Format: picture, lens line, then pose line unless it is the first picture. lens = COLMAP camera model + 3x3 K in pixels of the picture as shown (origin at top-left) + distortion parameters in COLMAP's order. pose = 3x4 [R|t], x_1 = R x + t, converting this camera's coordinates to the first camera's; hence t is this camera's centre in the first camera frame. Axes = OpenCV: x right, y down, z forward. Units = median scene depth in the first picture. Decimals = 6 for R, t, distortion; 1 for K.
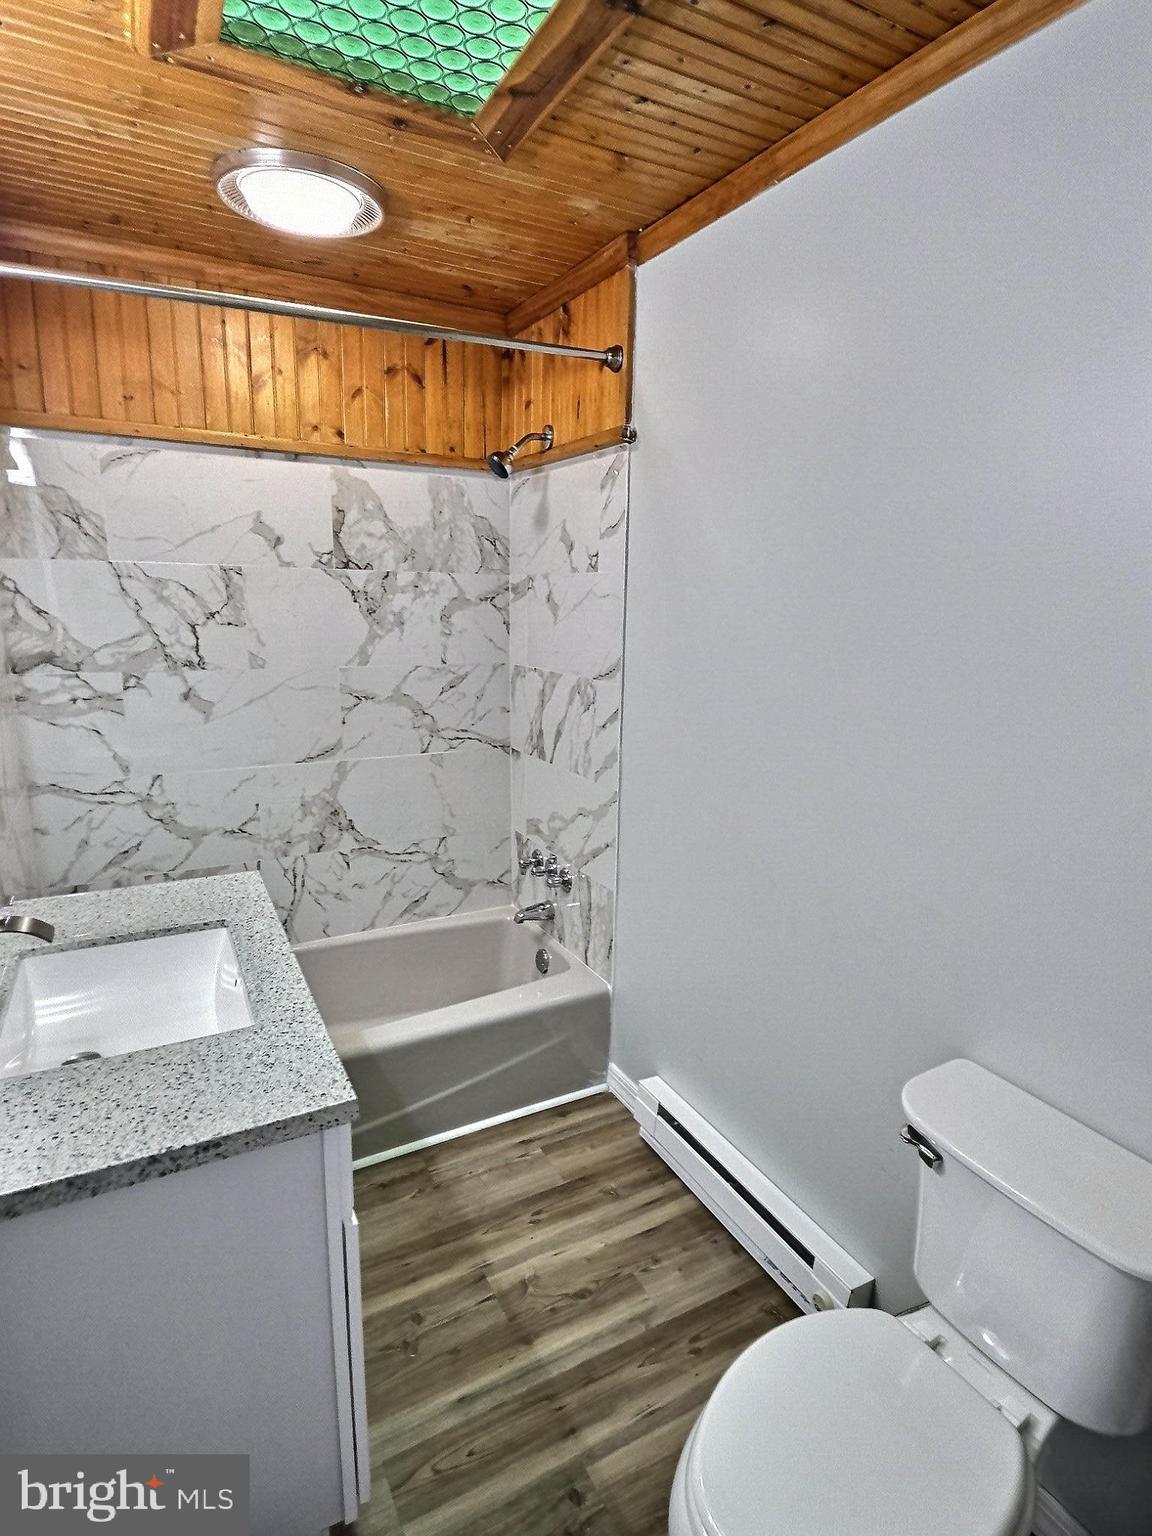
lens RADIAL K [[790.1, 0, 583.8], [0, 790.1, 770.1], [0, 0, 1]] dist [-0.003901, -0.007013]
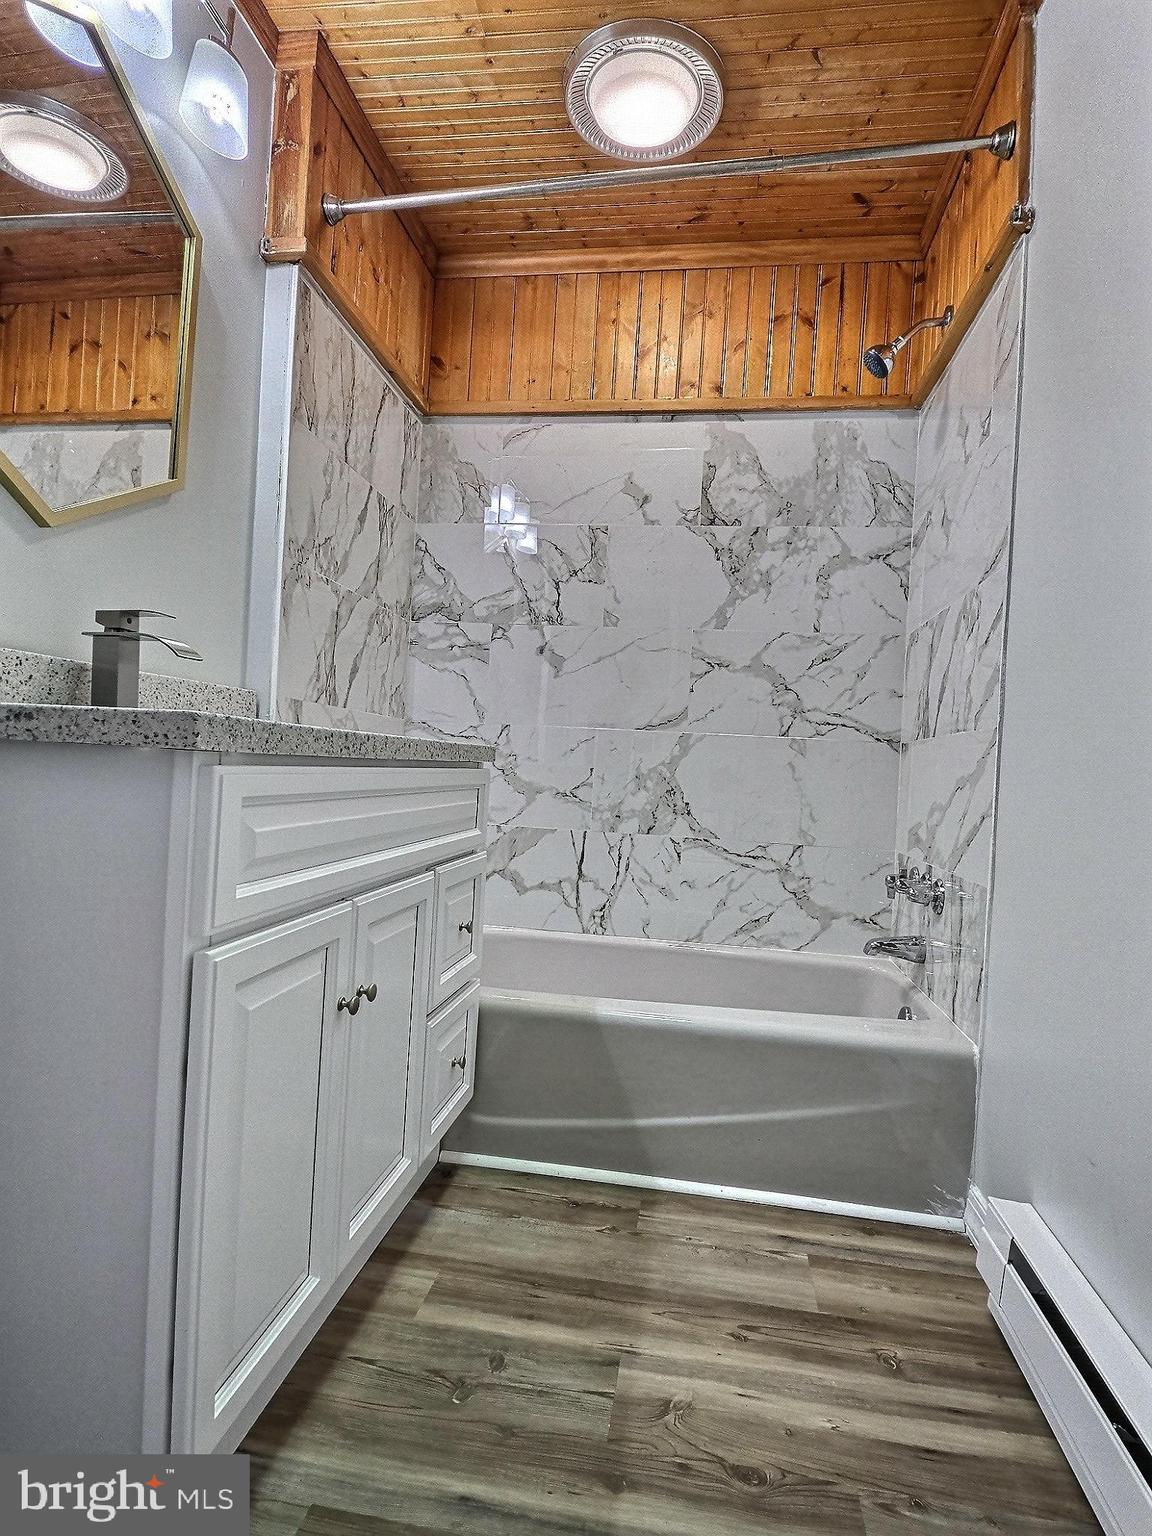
lens RADIAL K [[790.1, 0, 585.6], [0, 790.1, 759.8], [0, 0, 1]] dist [-0.003901, -0.007013]
pose [[0.793078, 0.023744, -0.608657, 0.163147], [-0.167744, 0.969116, -0.180765, 0.219005], [0.585567, 0.245459, 0.772567, 0.286142]]
